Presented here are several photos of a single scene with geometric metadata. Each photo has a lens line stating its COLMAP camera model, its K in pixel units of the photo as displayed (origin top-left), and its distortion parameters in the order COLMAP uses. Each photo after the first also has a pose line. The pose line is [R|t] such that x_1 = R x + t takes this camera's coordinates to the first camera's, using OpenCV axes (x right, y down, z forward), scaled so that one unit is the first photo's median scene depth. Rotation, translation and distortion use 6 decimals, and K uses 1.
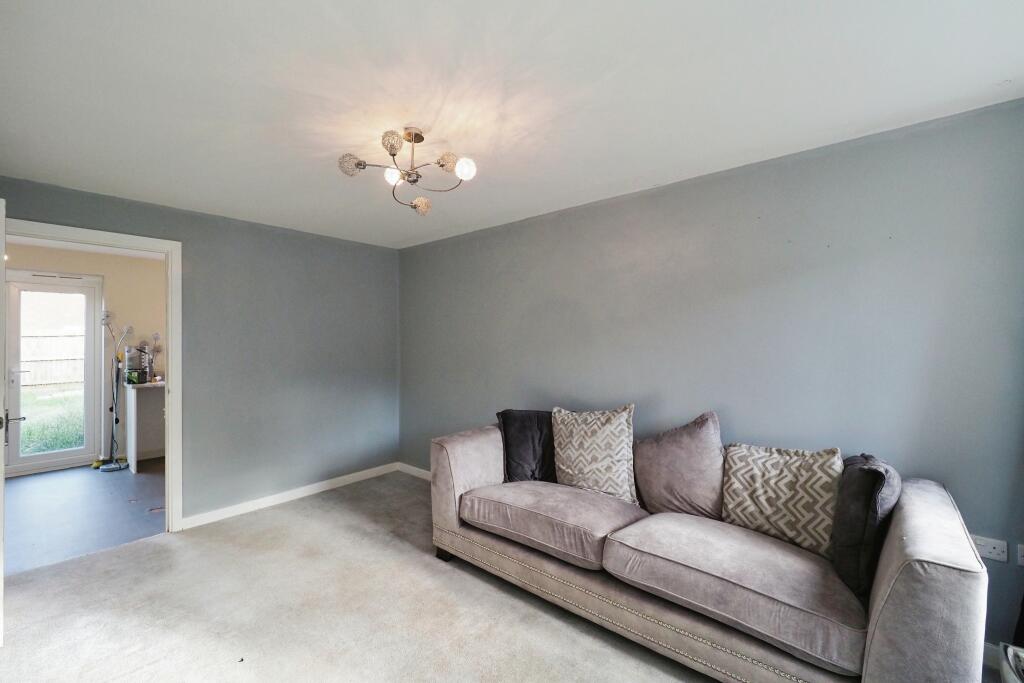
lens RADIAL K [[430.2, 0, 481.3], [0, 430.2, 342.6], [0, 0, 1]] dist [-0.000762, -0.000105]
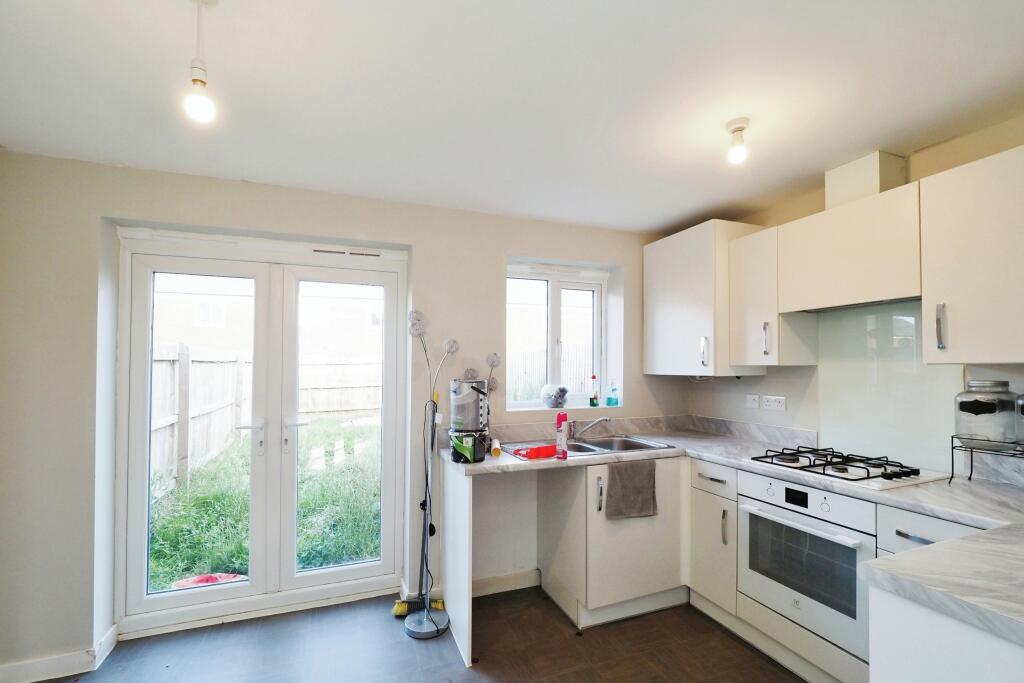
lens RADIAL K [[452.2, 0, 511.9], [0, 452.2, 371.6], [0, 0, 1]] dist [-0.000372, -0.000075]
pose [[0.895729, 0.008682, -0.444515, -0.537114], [-0.007839, 0.999962, 0.003734, -0.003118], [0.444530, 0.000140, 0.895764, 0.575938]]
